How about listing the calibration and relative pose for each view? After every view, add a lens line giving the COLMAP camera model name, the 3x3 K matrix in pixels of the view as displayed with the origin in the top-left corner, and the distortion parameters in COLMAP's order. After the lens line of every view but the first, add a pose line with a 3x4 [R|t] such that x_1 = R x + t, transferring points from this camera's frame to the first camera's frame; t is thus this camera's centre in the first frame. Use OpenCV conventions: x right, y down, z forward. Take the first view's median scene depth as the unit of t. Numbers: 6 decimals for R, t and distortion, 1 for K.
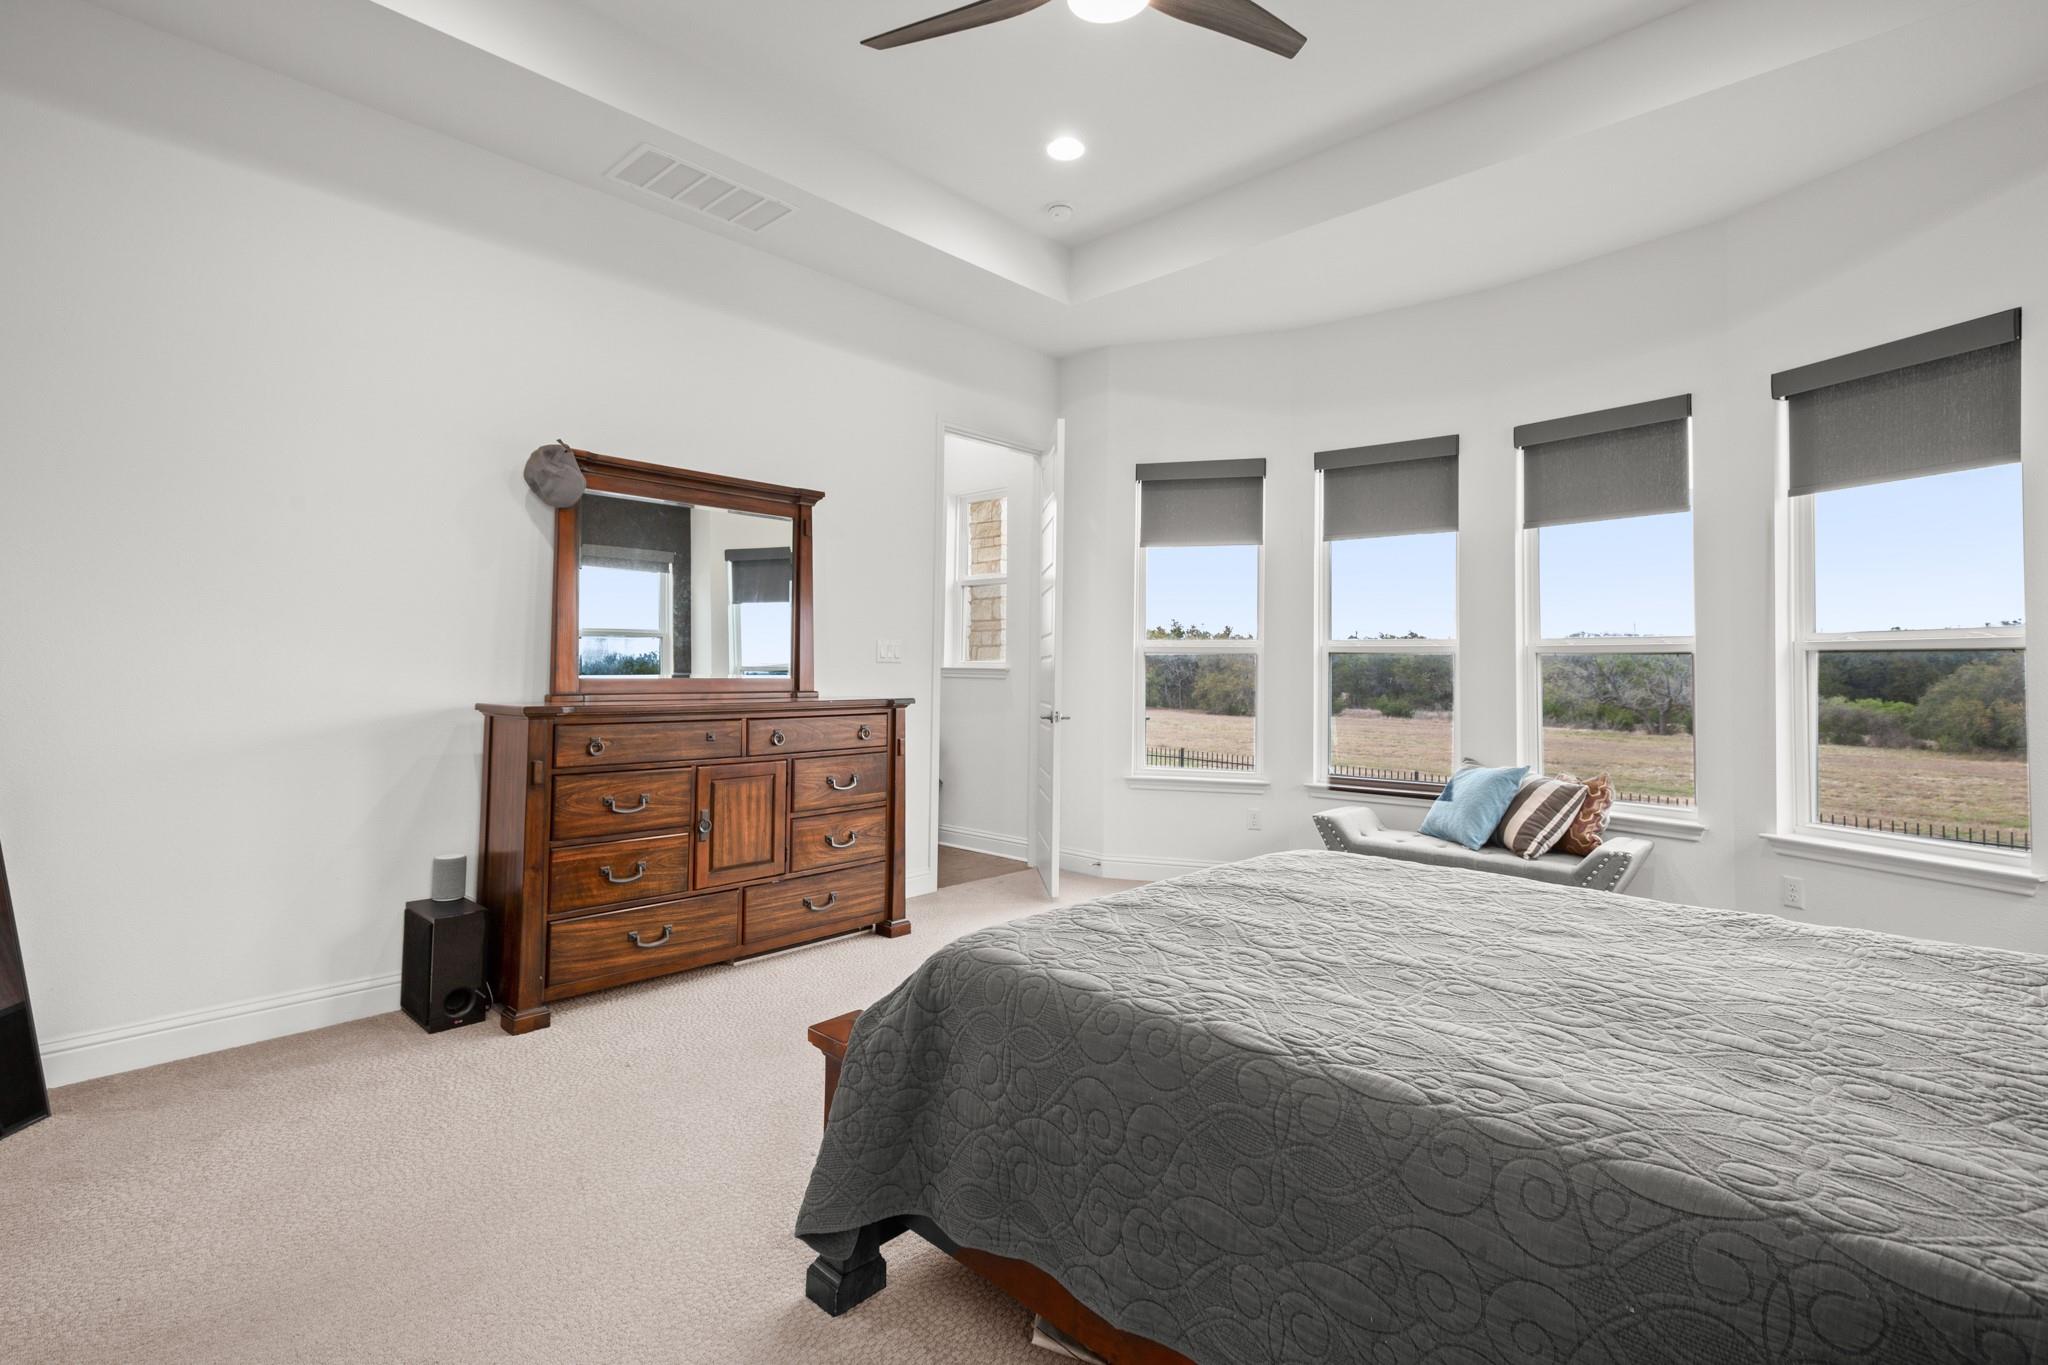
lens RADIAL K [[930.8, 0, 1028.9], [0, 930.8, 664.0], [0, 0, 1]] dist [0.014362, -0.001080]
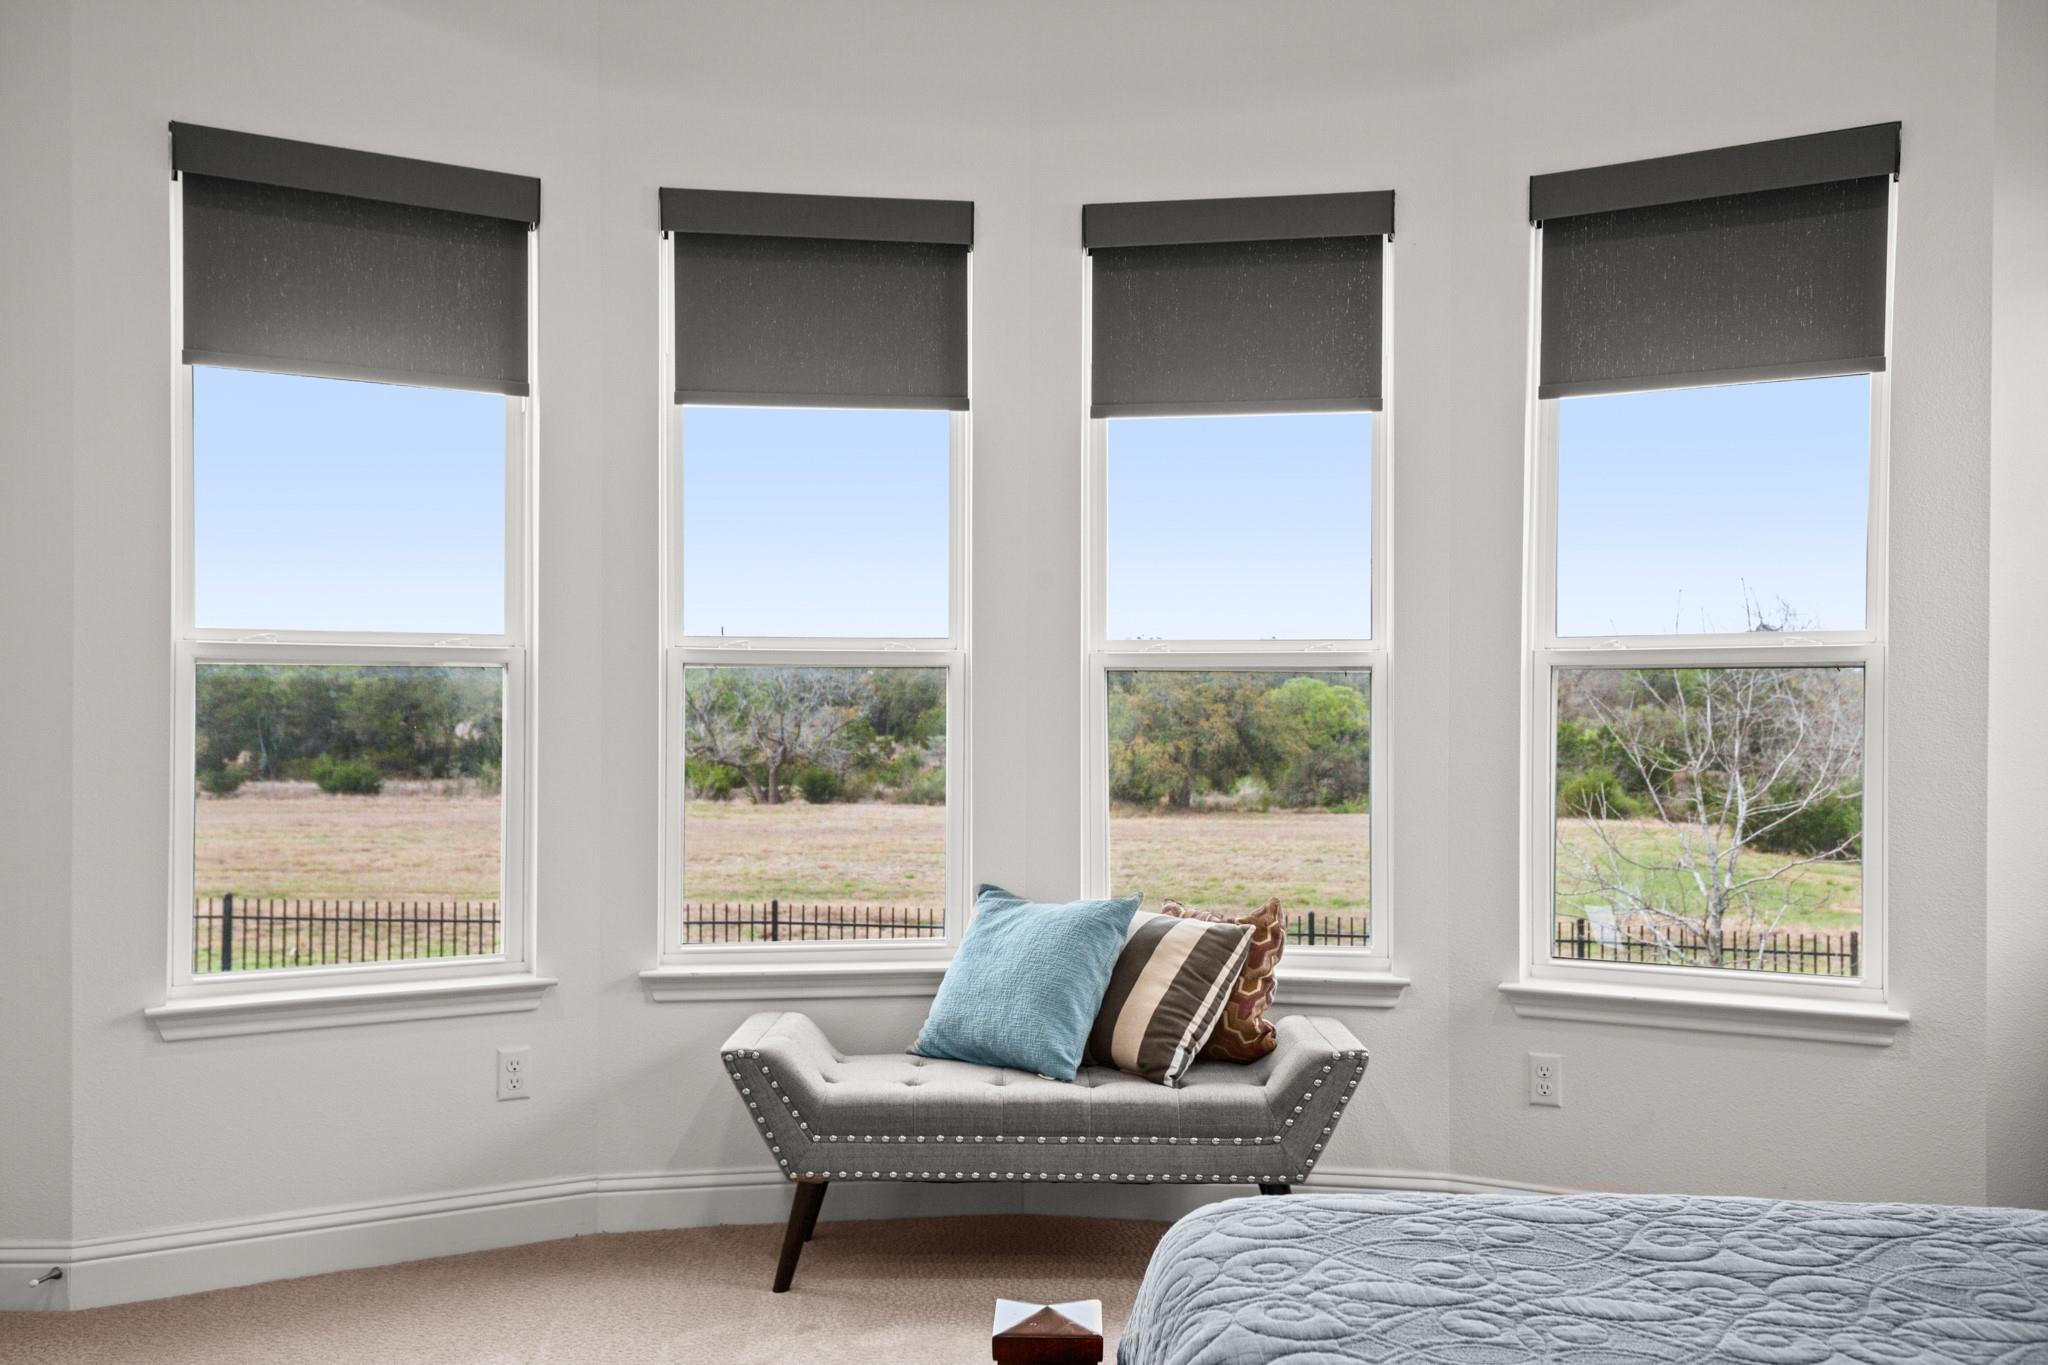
lens RADIAL K [[1741.9, 0, 1027.1], [0, 1741.9, 726.1], [0, 0, 1]] dist [0.075432, -0.007207]
pose [[0.733476, -0.015455, 0.679540, -0.136709], [0.003055, 0.999806, 0.019441, 0.001377], [-0.679708, -0.012183, 0.733381, 0.357165]]
